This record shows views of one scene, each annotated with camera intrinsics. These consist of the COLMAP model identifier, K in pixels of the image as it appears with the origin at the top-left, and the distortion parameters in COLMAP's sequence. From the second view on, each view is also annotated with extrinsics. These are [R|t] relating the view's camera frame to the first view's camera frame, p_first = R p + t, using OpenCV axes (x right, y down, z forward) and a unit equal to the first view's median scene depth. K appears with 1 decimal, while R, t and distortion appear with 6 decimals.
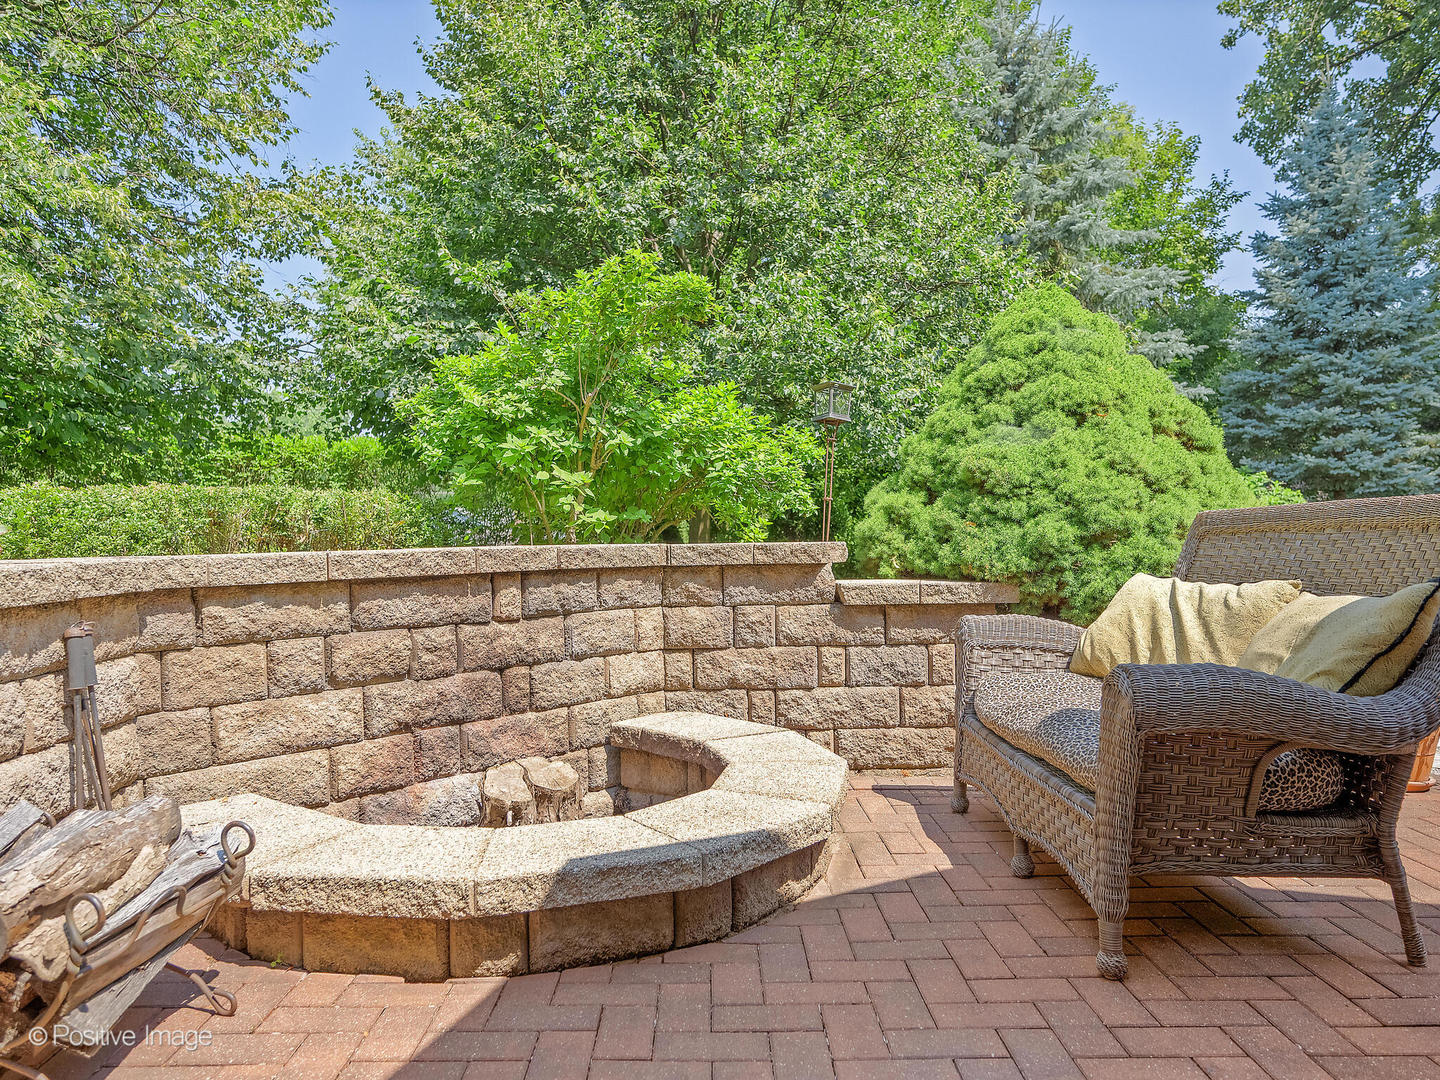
lens RADIAL K [[1000.0, 0, 720.0], [0, 1000.0, 540.0], [0, 0, 1]] dist [-0.000271, -0.001759]
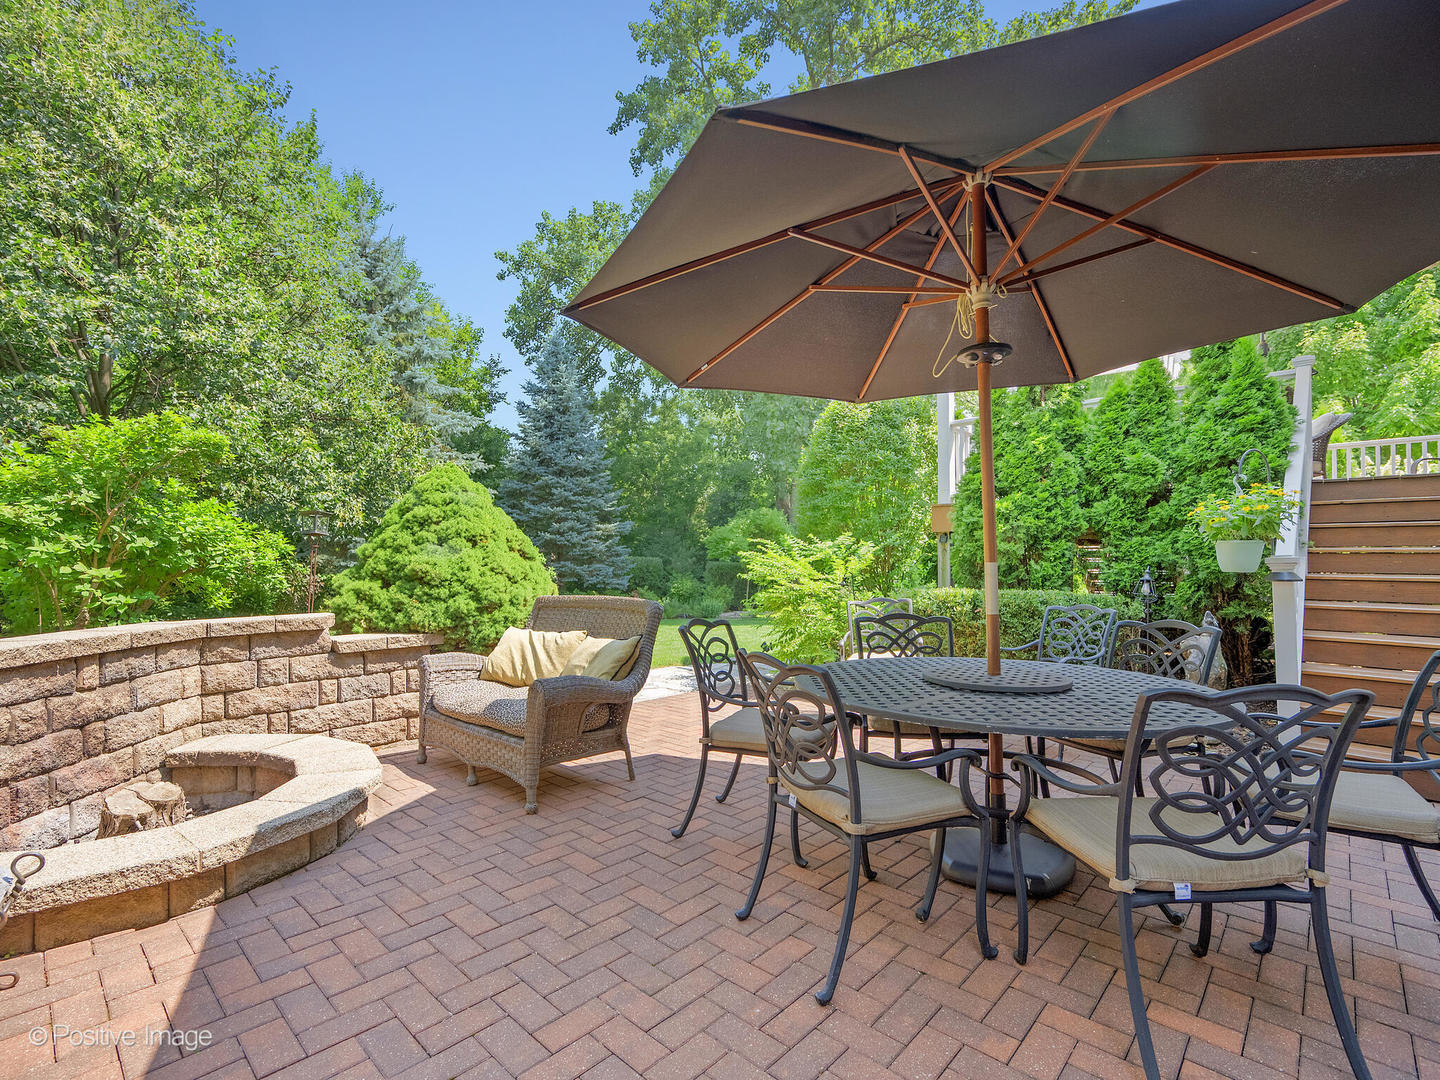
lens RADIAL K [[671.6, 0, 722.7], [0, 671.6, 547.6], [0, 0, 1]] dist [-0.000405, -0.000727]
pose [[0.692293, 0.025609, 0.721162, -0.241320], [-0.000368, 0.999382, -0.035136, -0.071025], [-0.721616, 0.024059, 0.691875, -0.231918]]
